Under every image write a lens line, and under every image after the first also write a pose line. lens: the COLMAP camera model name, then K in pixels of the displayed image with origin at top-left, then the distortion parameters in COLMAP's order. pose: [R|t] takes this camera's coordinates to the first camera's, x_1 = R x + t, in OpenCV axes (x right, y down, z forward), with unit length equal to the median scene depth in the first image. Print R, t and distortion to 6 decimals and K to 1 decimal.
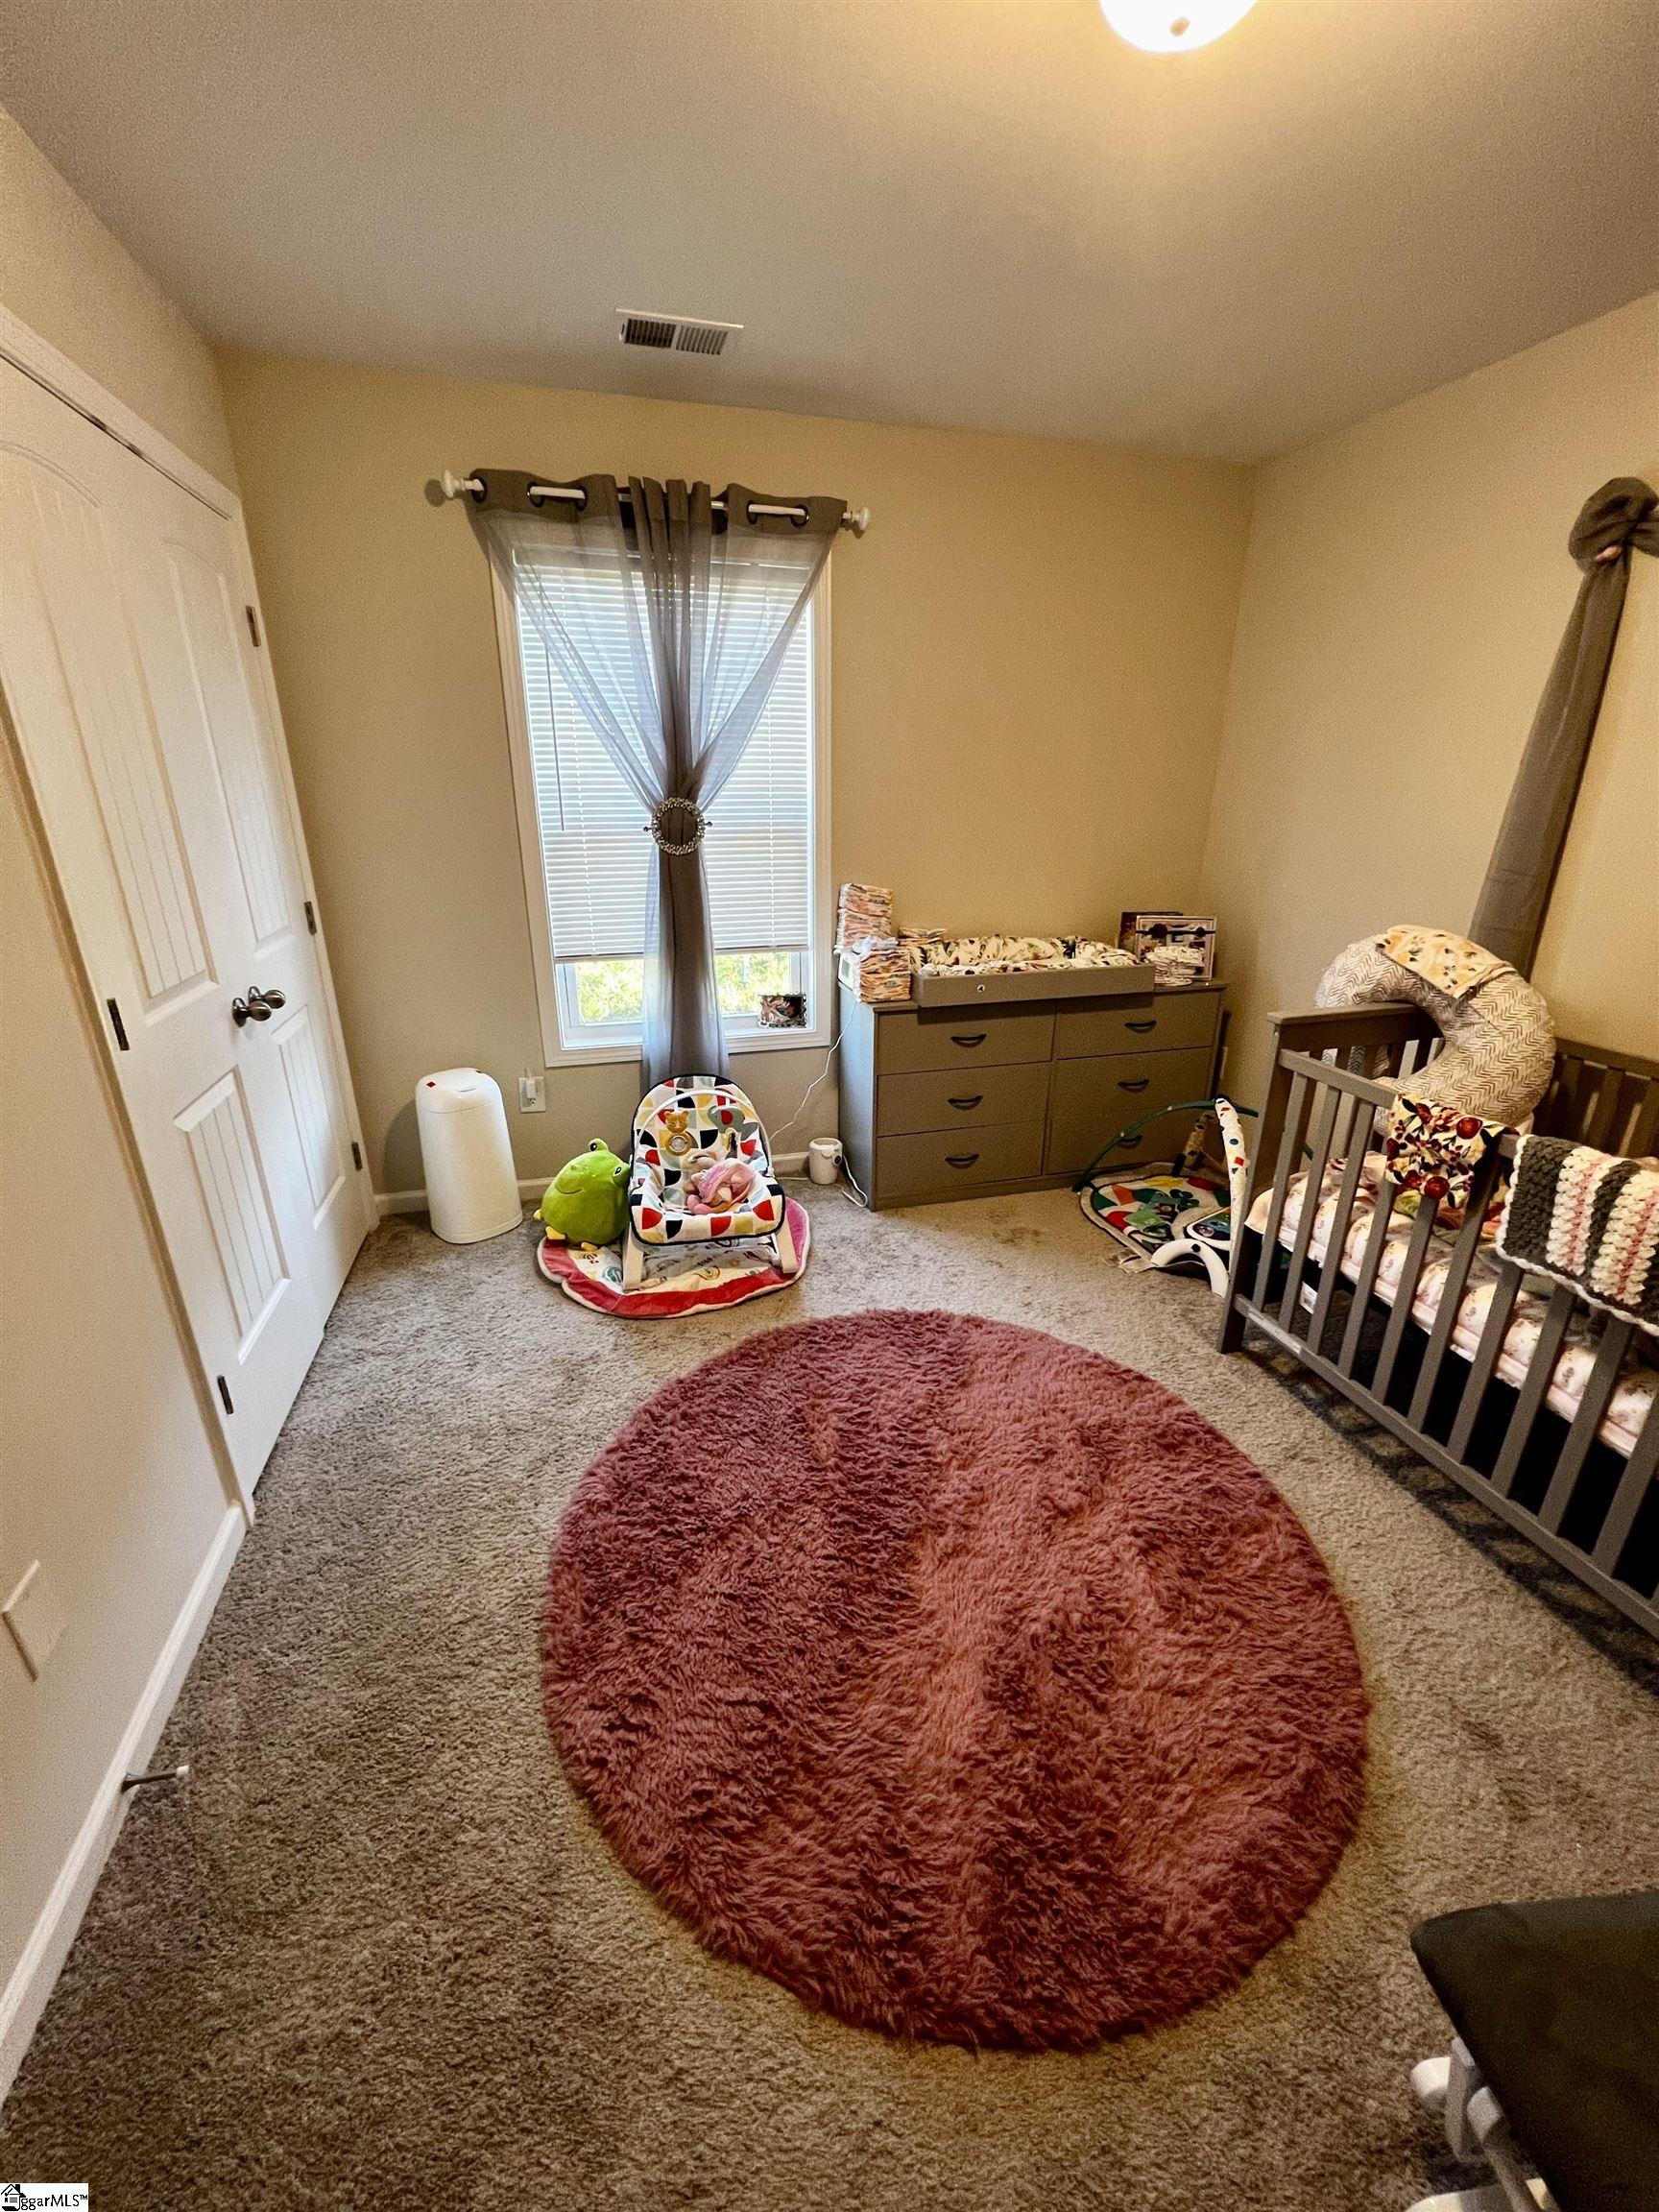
lens RADIAL K [[890.4, 0, 831.9], [0, 890.4, 1101.0], [0, 0, 1]] dist [-0.001843, 0.000506]
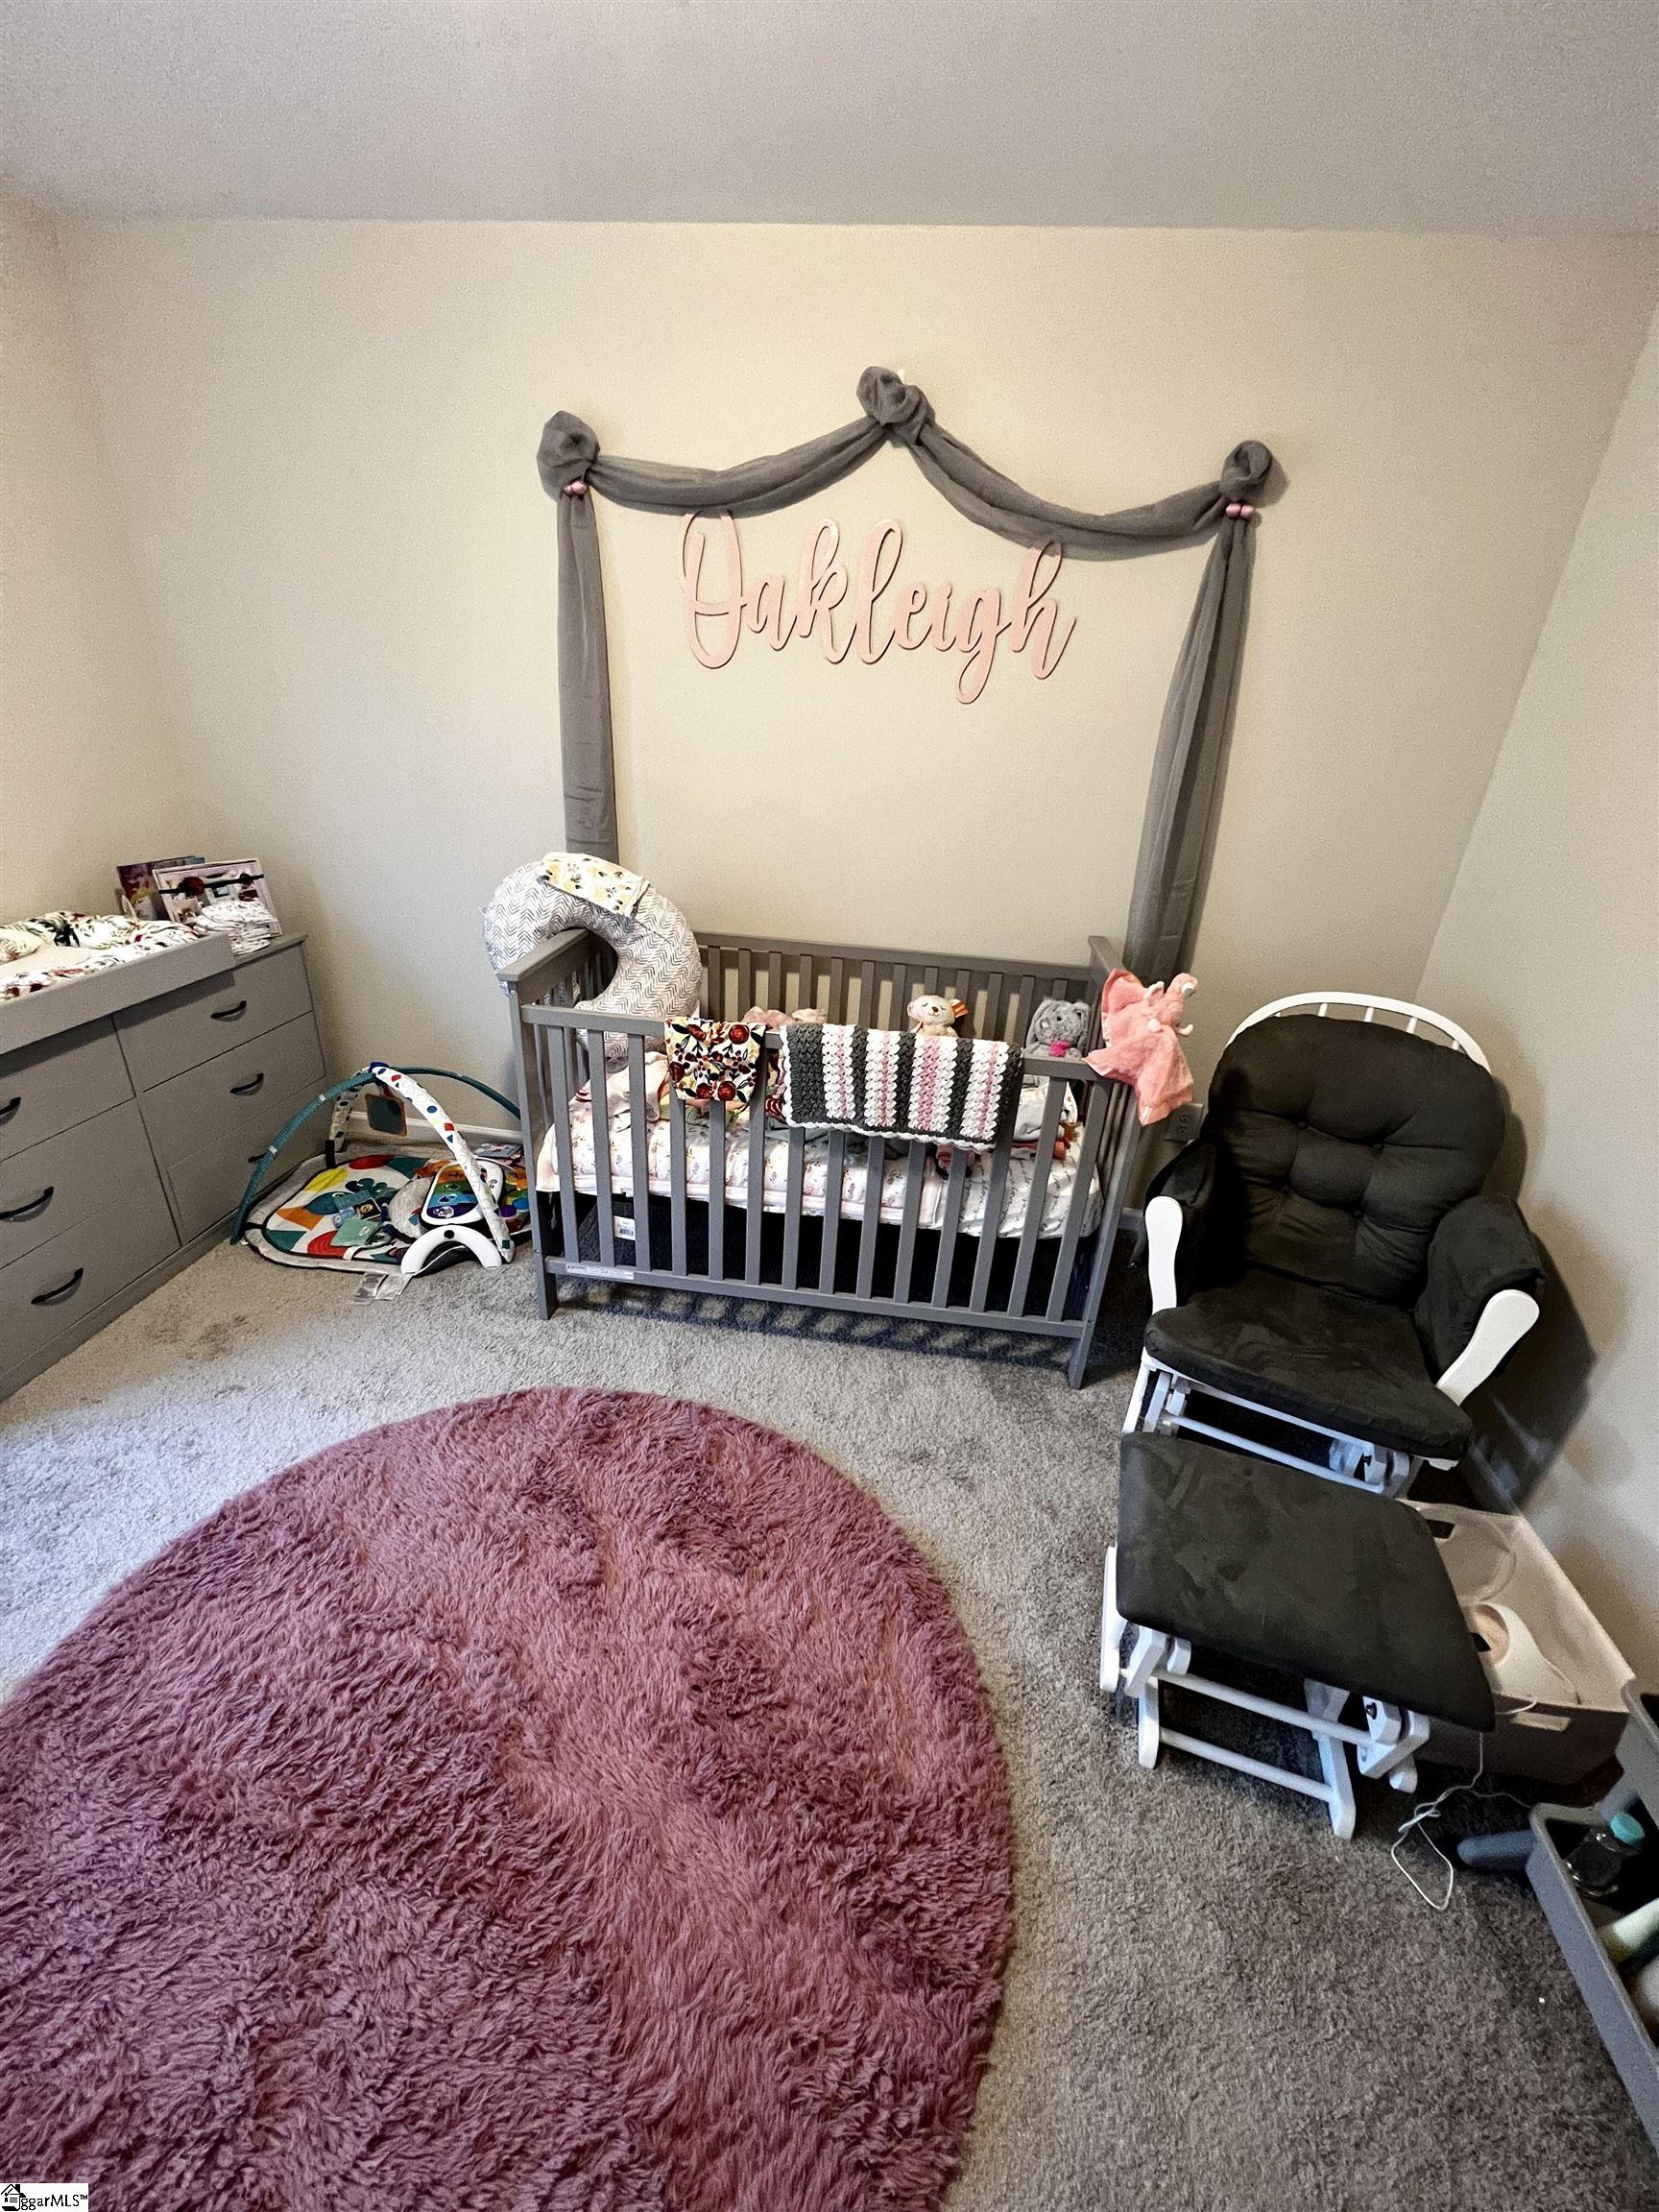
lens RADIAL K [[890.4, 0, 831.9], [0, 890.4, 1101.0], [0, 0, 1]] dist [-0.001843, 0.000506]
pose [[0.400435, -0.369030, 0.838730, -0.189241], [0.261517, 0.923276, 0.281374, -0.148724], [-0.878215, 0.106670, 0.466219, 0.301006]]
